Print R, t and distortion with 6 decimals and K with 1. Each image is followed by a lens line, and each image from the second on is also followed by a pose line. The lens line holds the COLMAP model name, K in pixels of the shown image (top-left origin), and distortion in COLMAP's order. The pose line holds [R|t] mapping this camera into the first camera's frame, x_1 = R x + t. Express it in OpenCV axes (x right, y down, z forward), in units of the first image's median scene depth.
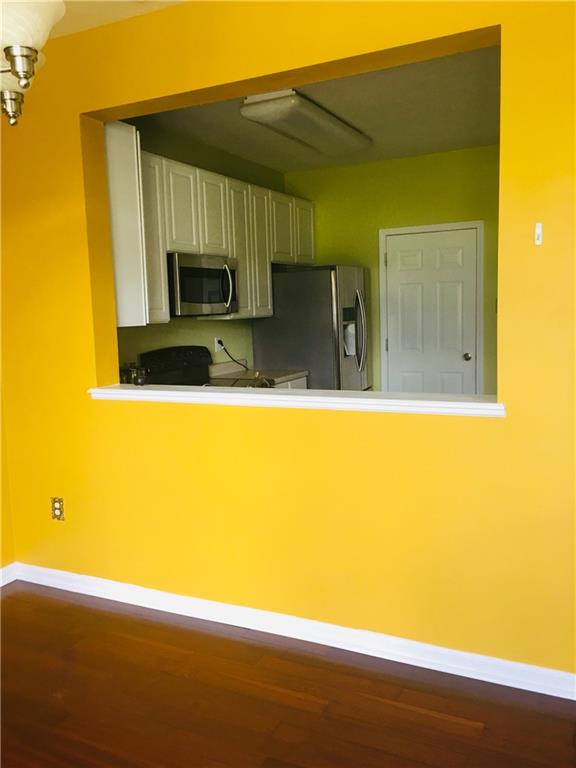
lens RADIAL K [[647.3, 0, 292.1], [0, 647.3, 383.0], [0, 0, 1]] dist [0.029858, -0.061921]
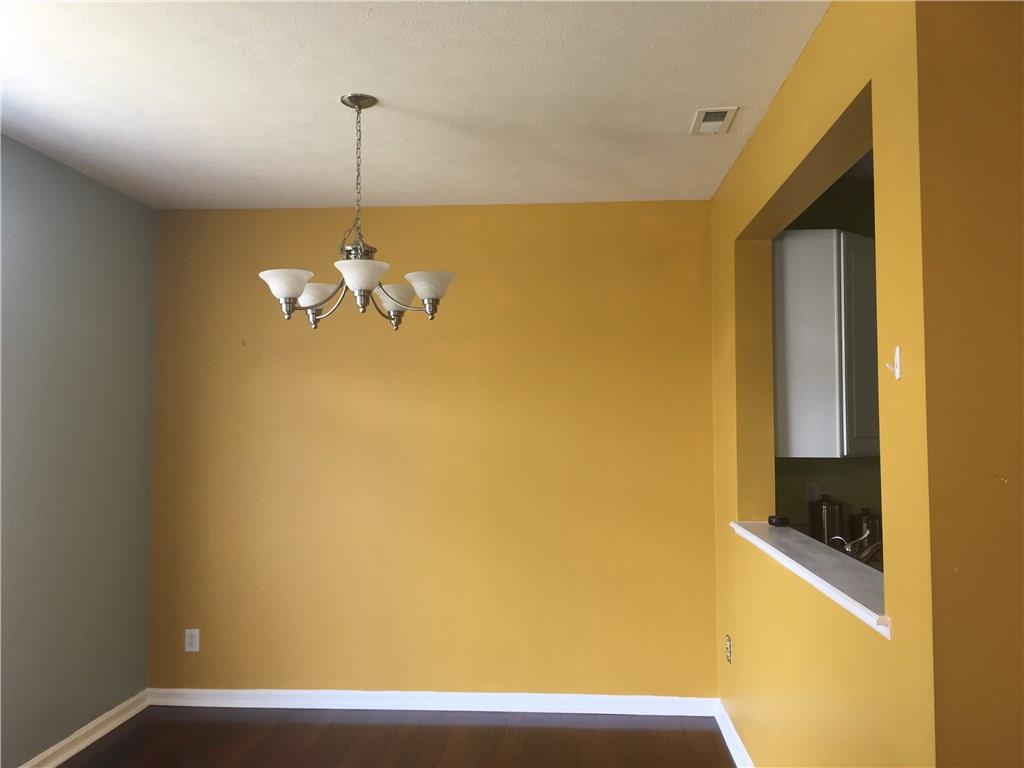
lens RADIAL K [[863.1, 0, 512.4], [0, 863.1, 386.4], [0, 0, 1]] dist [0.029858, -0.061921]
pose [[0.376960, -0.009914, -0.926176, 0.725305], [-0.116972, 0.991427, -0.058221, -0.075514], [0.918814, 0.130283, 0.372569, 0.221726]]
